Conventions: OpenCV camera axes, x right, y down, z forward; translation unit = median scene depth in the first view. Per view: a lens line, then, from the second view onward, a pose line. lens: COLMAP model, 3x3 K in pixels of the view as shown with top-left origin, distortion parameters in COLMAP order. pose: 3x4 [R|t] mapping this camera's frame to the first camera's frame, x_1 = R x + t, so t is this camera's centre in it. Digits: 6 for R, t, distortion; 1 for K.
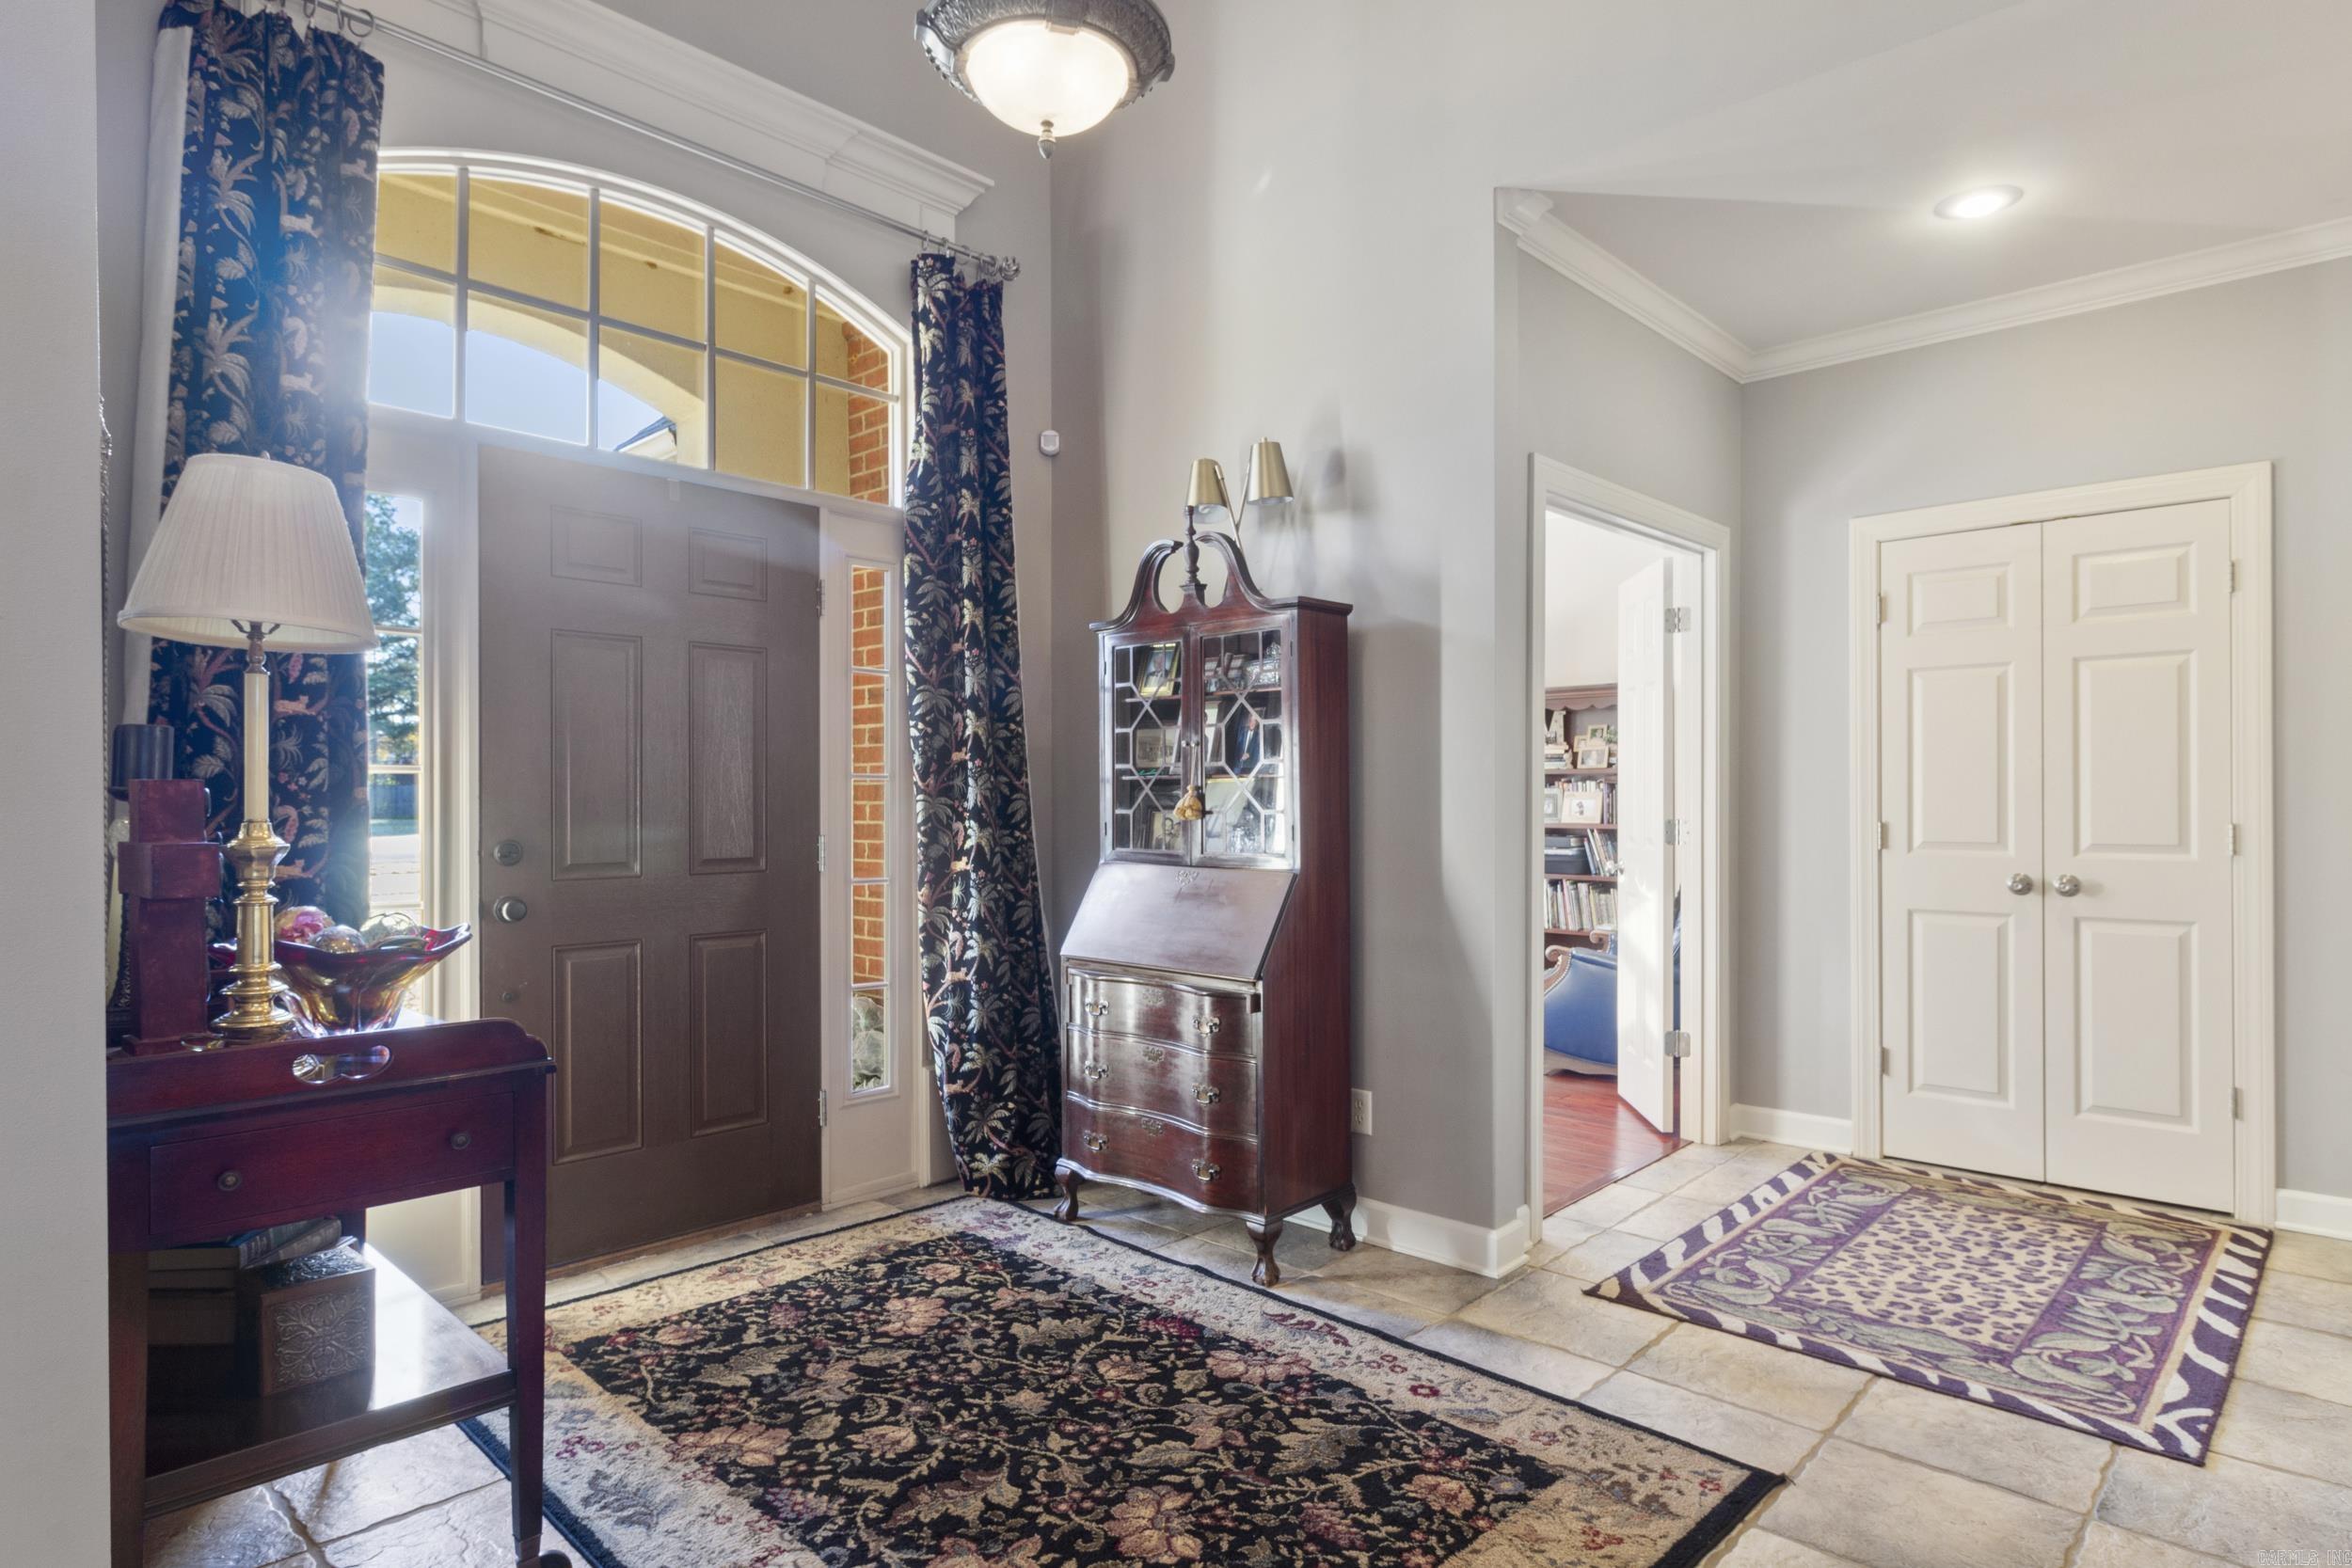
lens RADIAL K [[1290.6, 0, 1161.4], [0, 1290.6, 790.1], [0, 0, 1]] dist [0.002751, 0.001343]
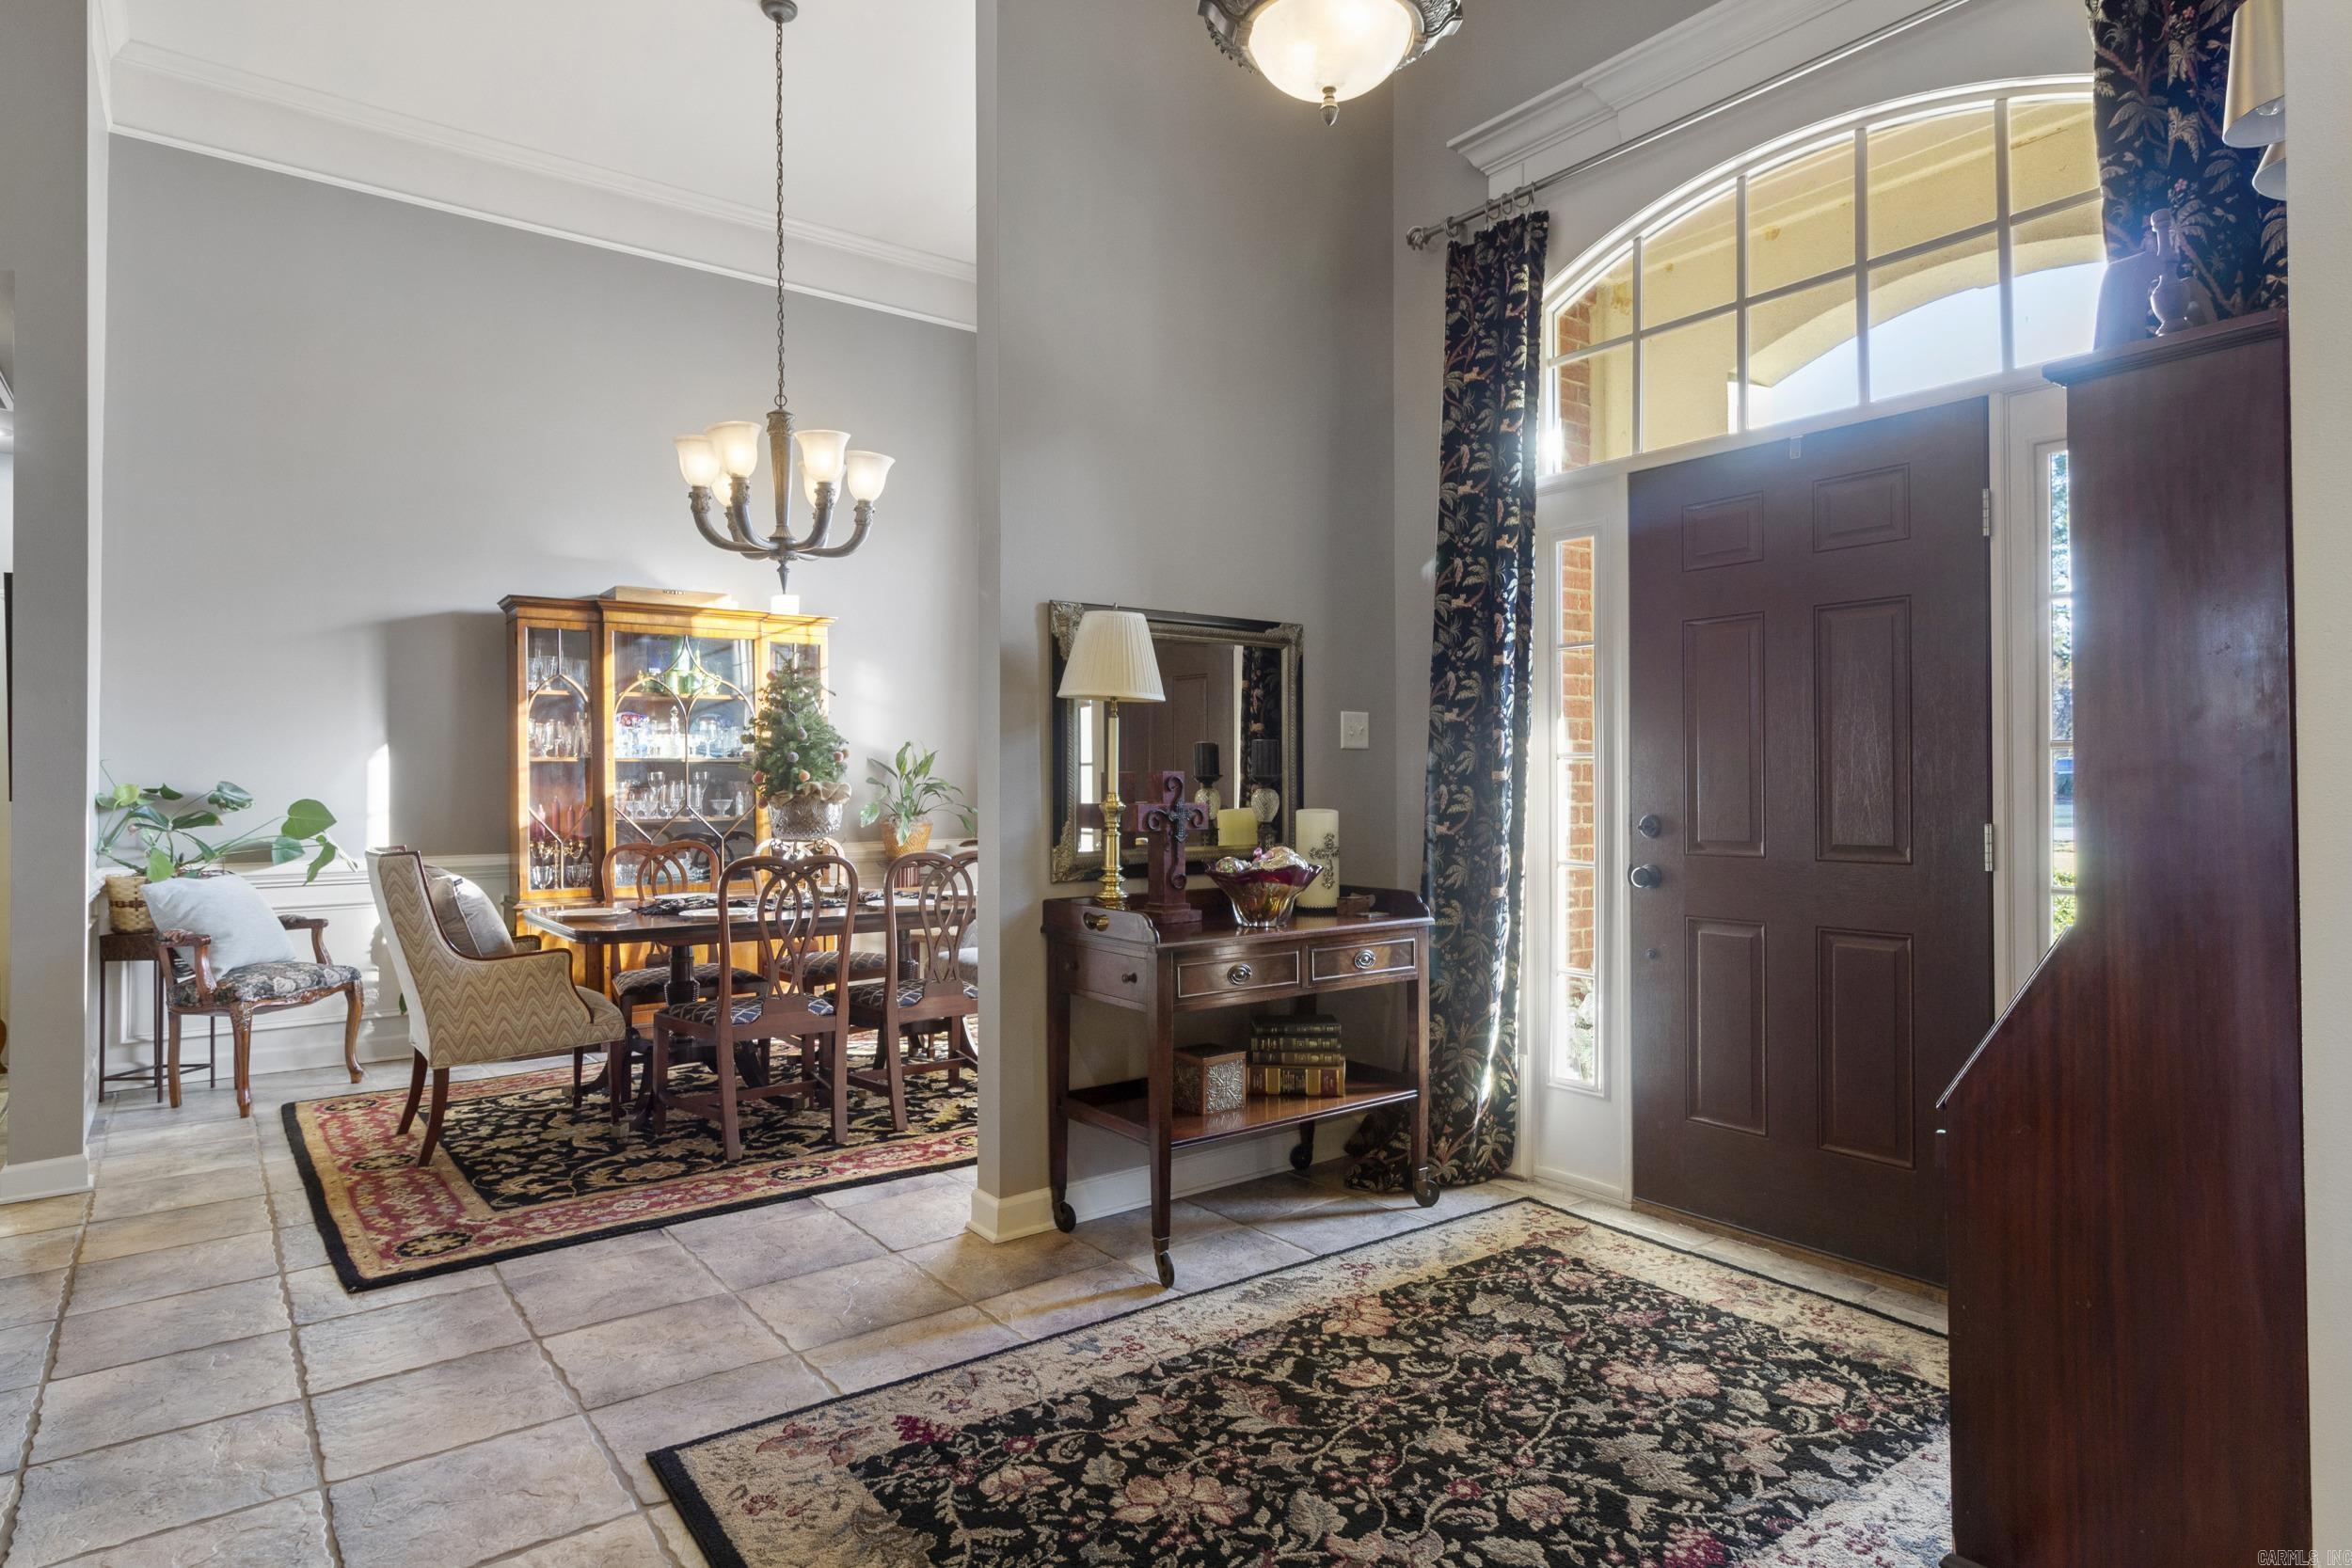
lens RADIAL K [[1290.6, 0, 1225.9], [0, 1290.6, 780.7], [0, 0, 1]] dist [0.002751, 0.001343]
pose [[-0.137740, -0.002044, -0.990466, 0.725788], [0.012901, 0.999909, -0.003858, 0.009165], [0.990384, -0.013309, -0.137701, 0.868038]]
